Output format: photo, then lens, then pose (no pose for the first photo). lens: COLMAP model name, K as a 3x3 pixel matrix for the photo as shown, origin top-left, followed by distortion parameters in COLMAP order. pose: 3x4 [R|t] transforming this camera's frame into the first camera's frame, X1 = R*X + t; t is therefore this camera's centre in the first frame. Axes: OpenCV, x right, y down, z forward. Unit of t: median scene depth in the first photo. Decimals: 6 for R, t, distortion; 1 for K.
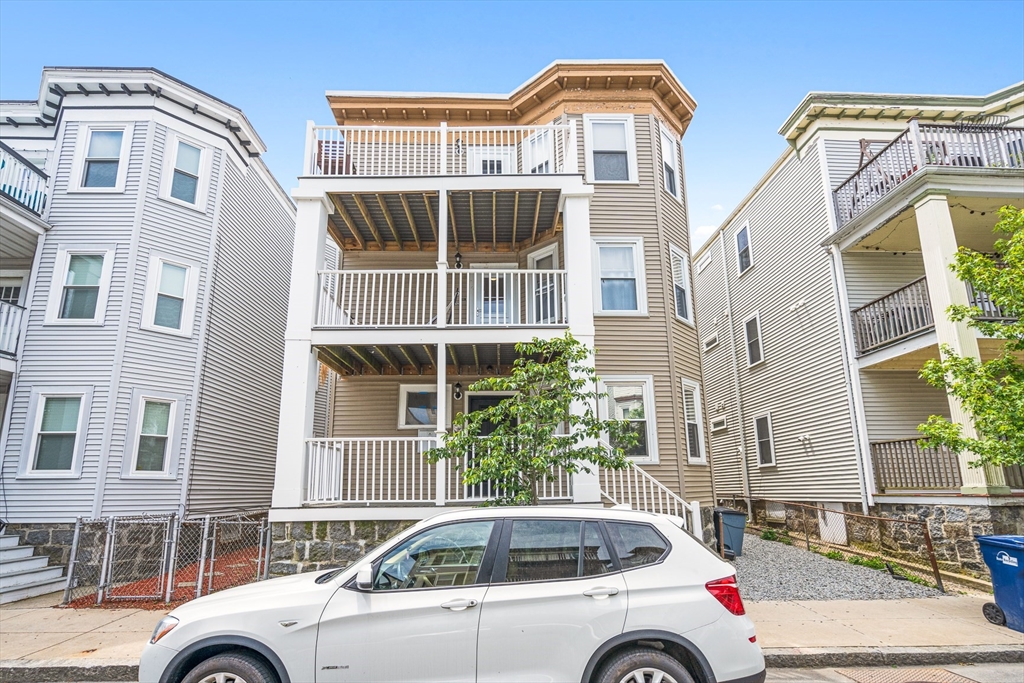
lens RADIAL K [[482.2, 0, 512.0], [0, 482.2, 300.4], [0, 0, 1]] dist [-0.000238, -0.000855]
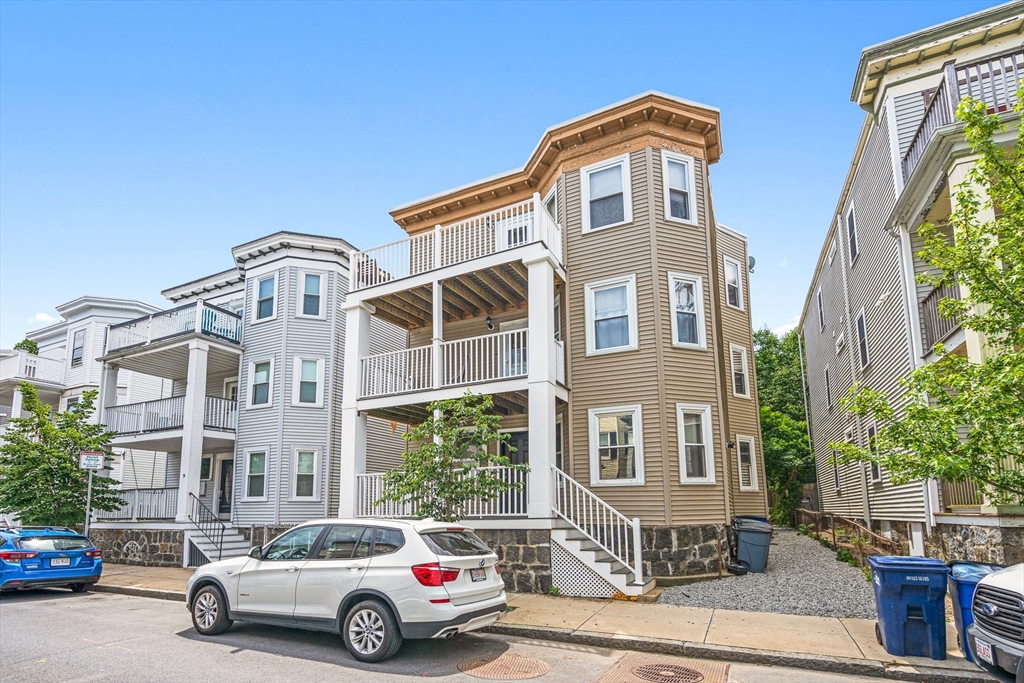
lens RADIAL K [[476.9, 0, 512.0], [0, 476.9, 341.5], [0, 0, 1]] dist [-0.001038, 0.000687]
pose [[0.898724, -0.144813, -0.413915, 0.473615], [0.160507, 0.987030, 0.003180, -0.033535], [0.408085, -0.069294, 0.910310, -0.084601]]
